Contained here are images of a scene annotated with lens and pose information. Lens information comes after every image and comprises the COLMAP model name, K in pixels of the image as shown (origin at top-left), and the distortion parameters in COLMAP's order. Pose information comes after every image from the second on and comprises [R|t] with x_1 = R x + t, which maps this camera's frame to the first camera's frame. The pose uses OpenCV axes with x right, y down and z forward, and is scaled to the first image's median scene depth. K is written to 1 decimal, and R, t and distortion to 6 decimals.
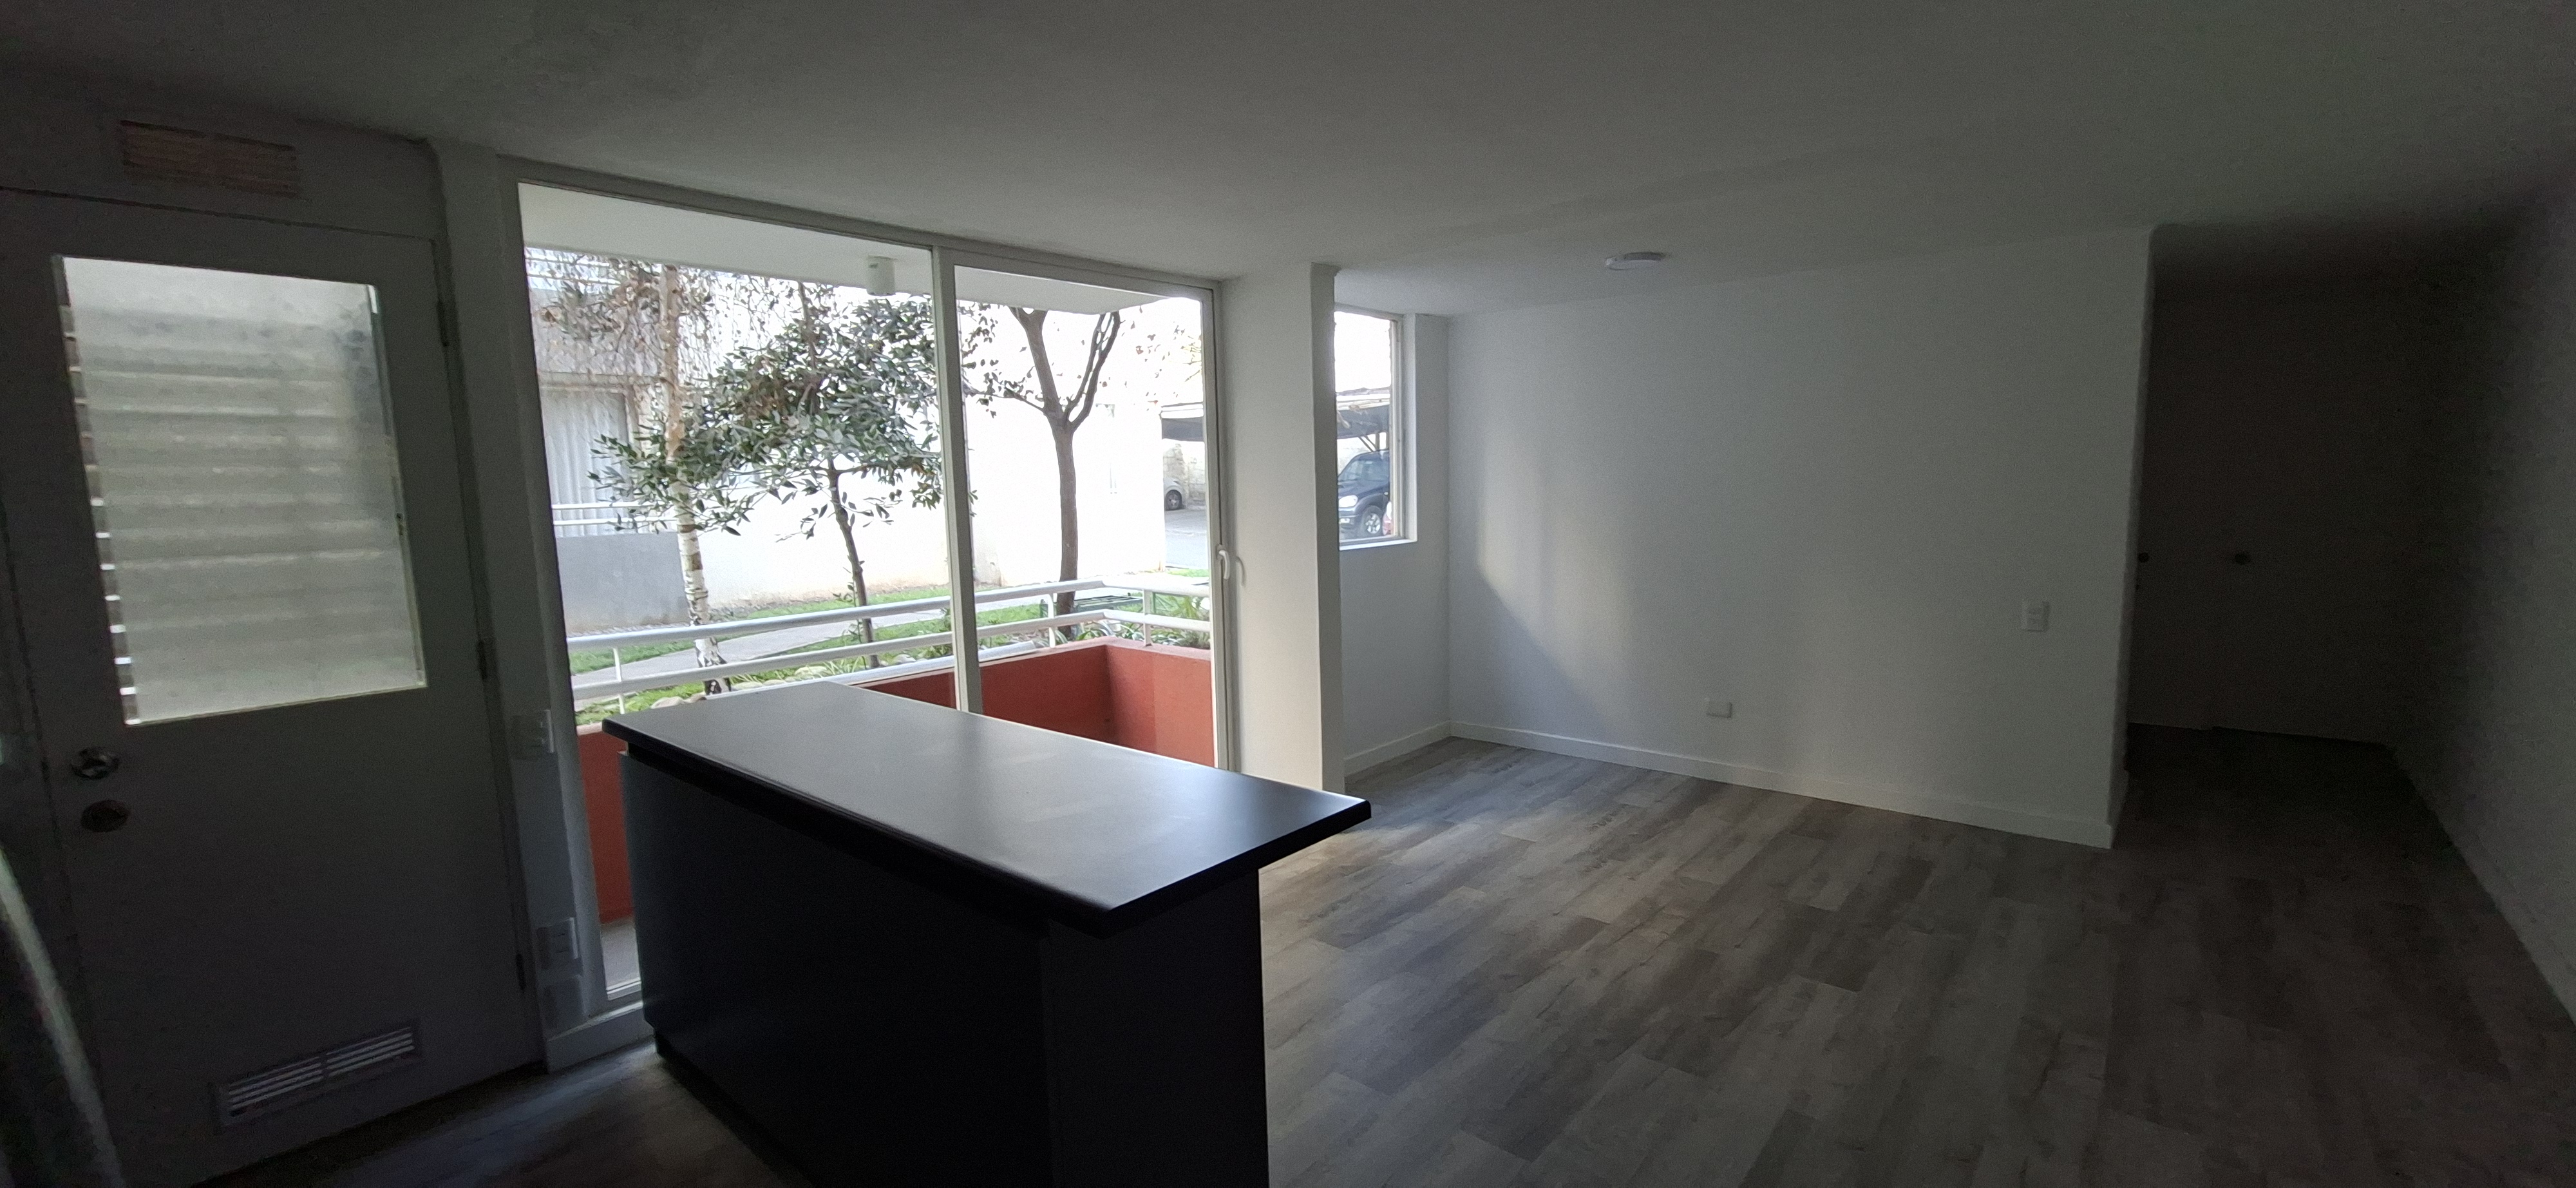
lens RADIAL K [[1010.9, 0, 1300.7], [0, 1010.9, 592.6], [0, 0, 1]] dist [-0.001209, 0.000228]
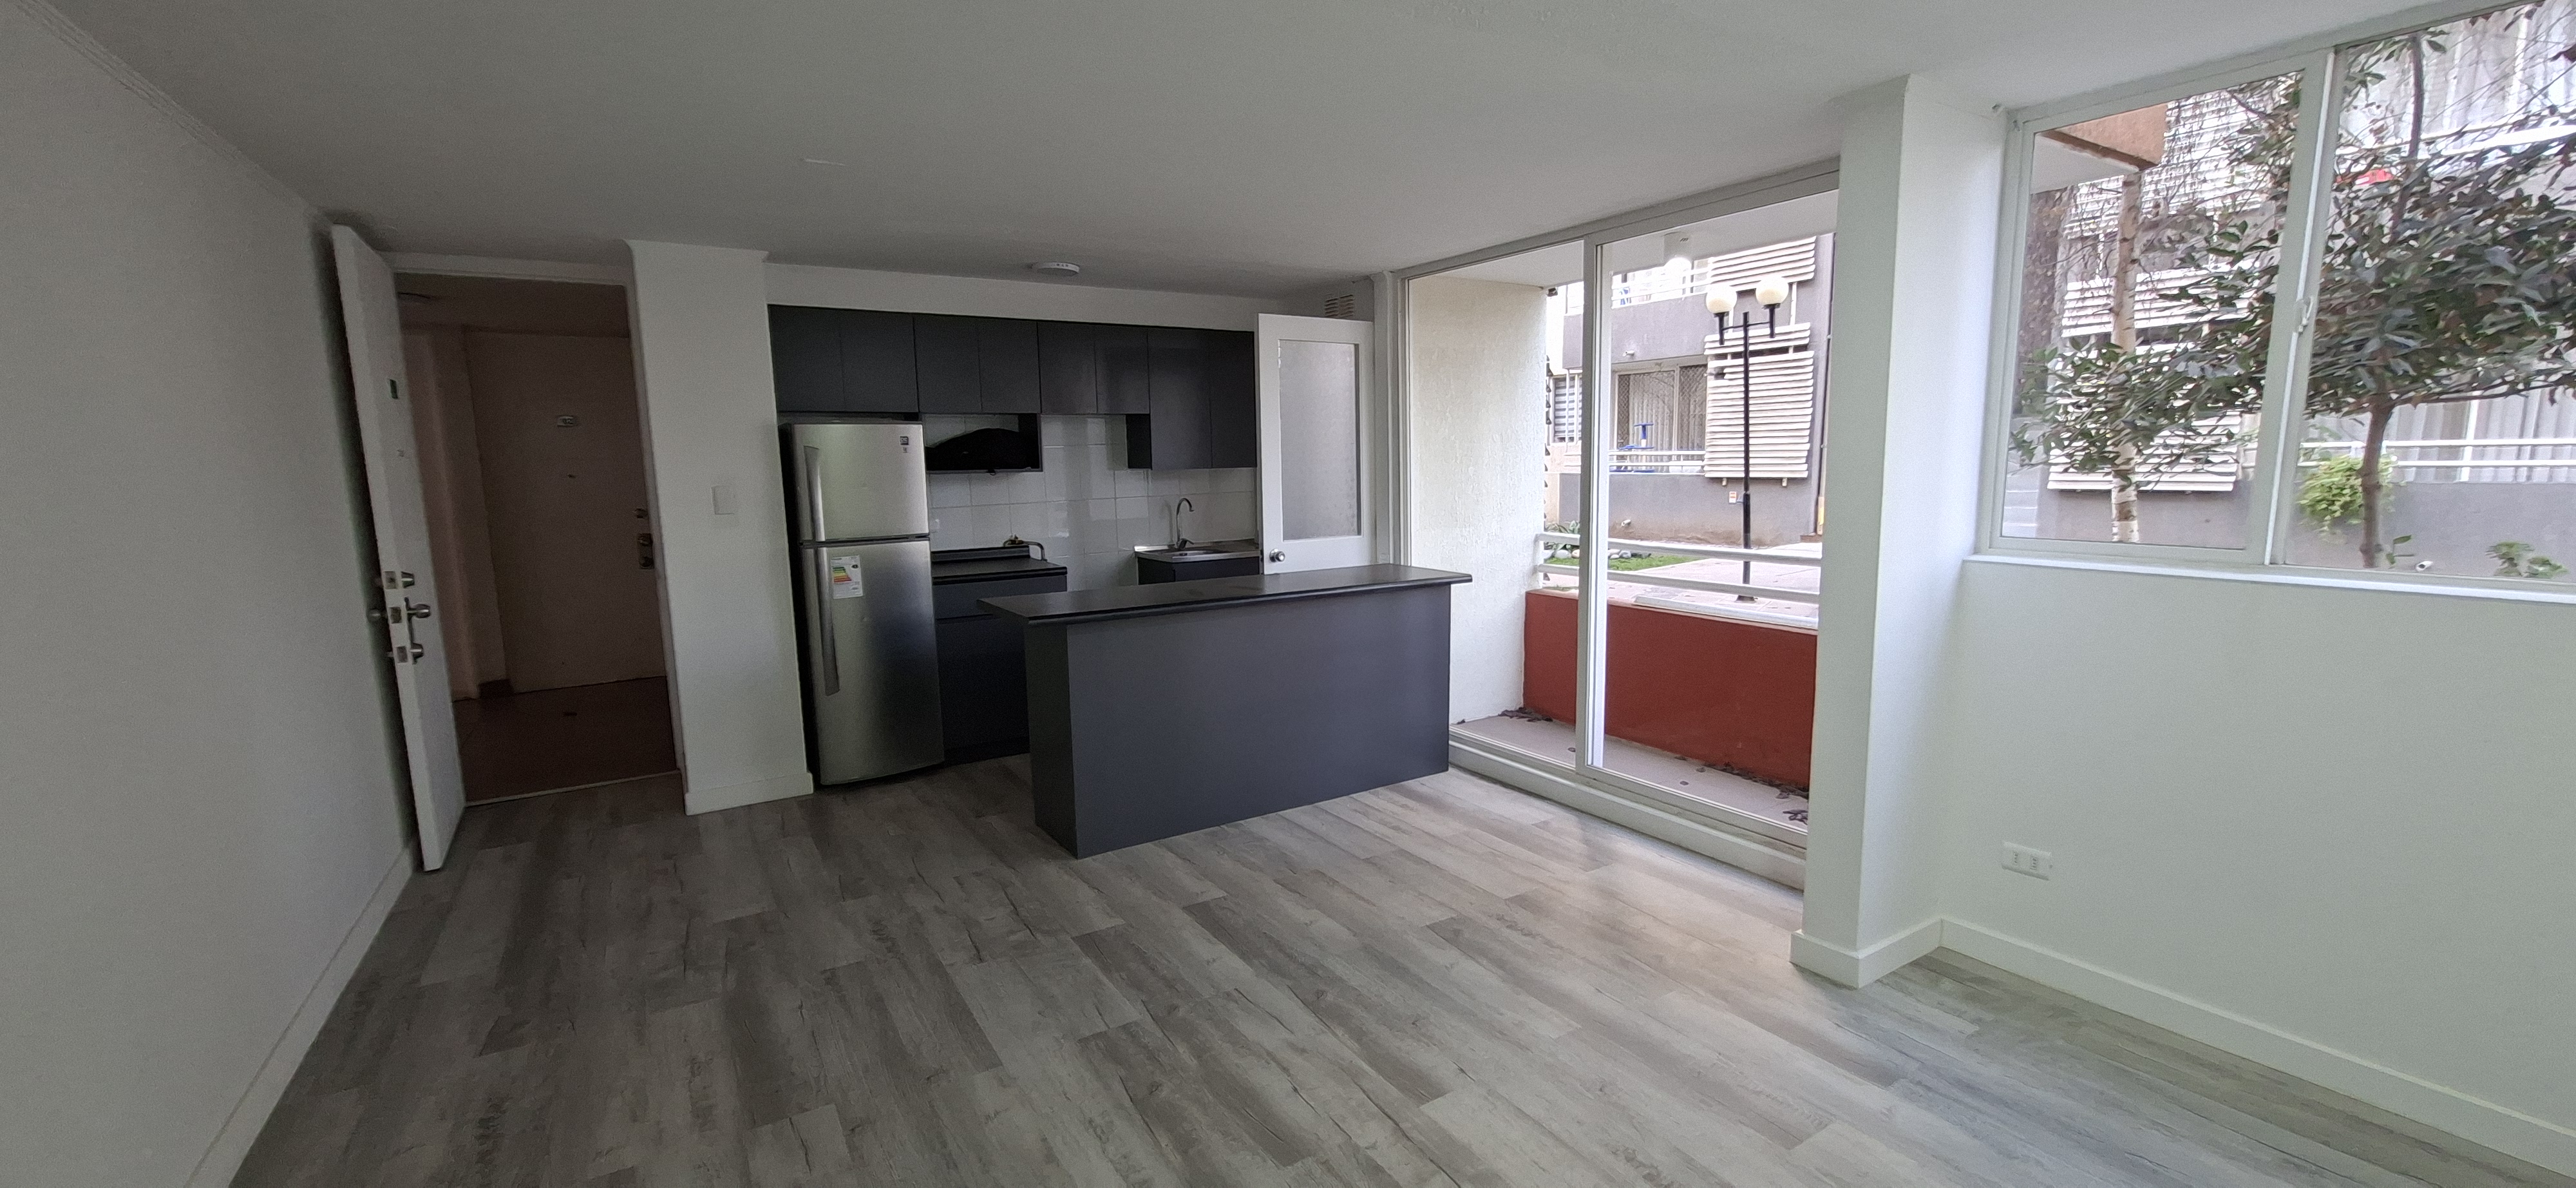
lens RADIAL K [[1020.1, 0, 1288.0], [0, 1020.1, 594.0], [0, 0, 1]] dist [-0.005306, 0.003813]
pose [[-0.292479, 0.156643, -0.943355, 0.705554], [-0.082251, 0.978716, 0.188016, -0.098570], [0.952728, 0.132583, -0.273369, 0.810766]]
